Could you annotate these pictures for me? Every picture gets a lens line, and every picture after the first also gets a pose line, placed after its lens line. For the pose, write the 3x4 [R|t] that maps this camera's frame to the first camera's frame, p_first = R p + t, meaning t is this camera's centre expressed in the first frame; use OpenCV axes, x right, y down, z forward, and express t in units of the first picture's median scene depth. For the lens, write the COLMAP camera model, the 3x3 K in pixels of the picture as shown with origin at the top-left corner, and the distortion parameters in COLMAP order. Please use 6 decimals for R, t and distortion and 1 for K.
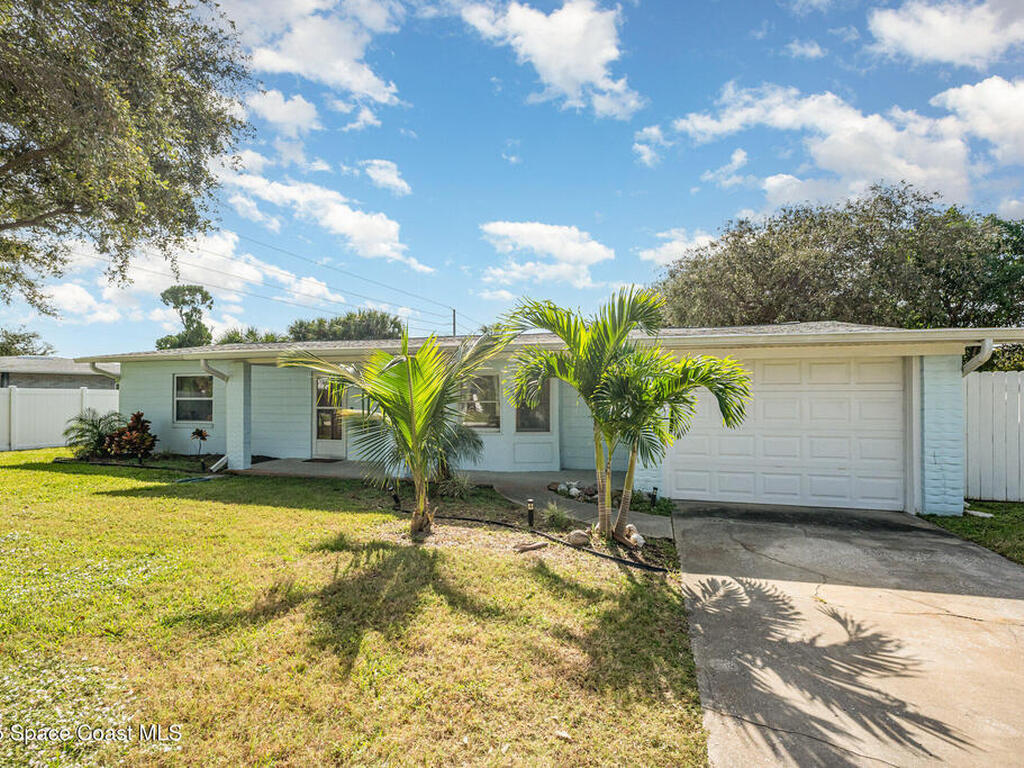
lens RADIAL K [[506.0, 0, 512.9], [0, 506.0, 389.8], [0, 0, 1]] dist [0.002049, 0.000075]
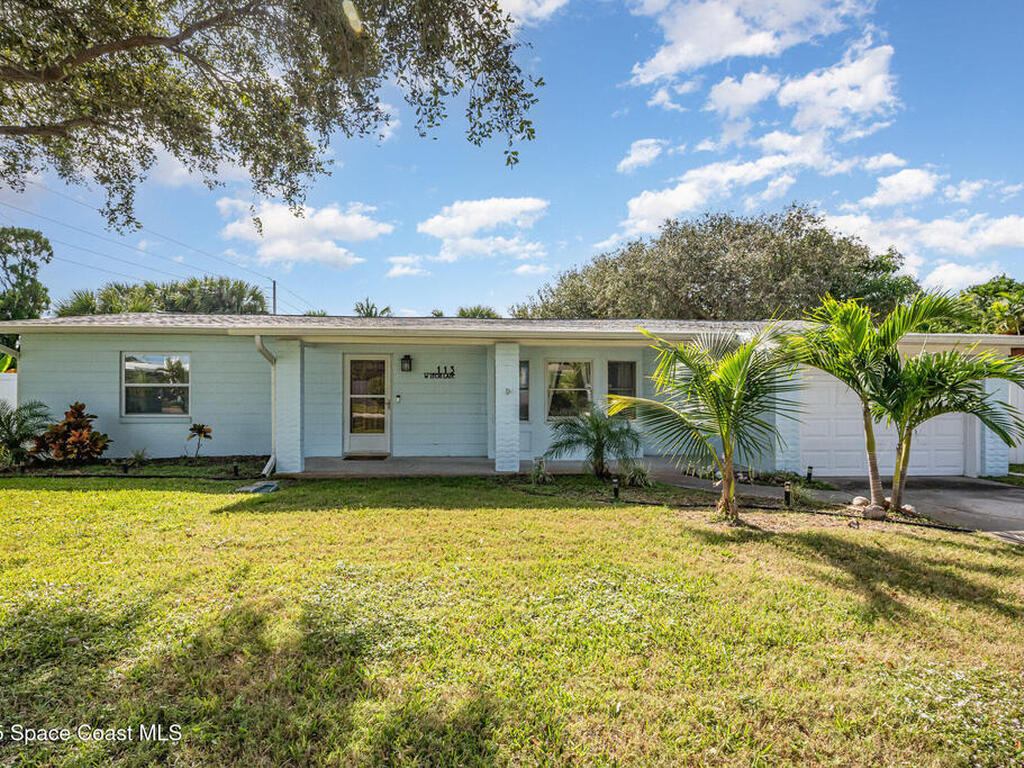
lens RADIAL K [[533.4, 0, 514.2], [0, 533.4, 381.6], [0, 0, 1]] dist [0.003833, 0.000041]
pose [[0.941268, 0.004775, 0.337628, -0.410055], [-0.008522, 0.999917, 0.009616, 0.000327], [-0.337554, -0.011929, 0.941231, 0.065784]]
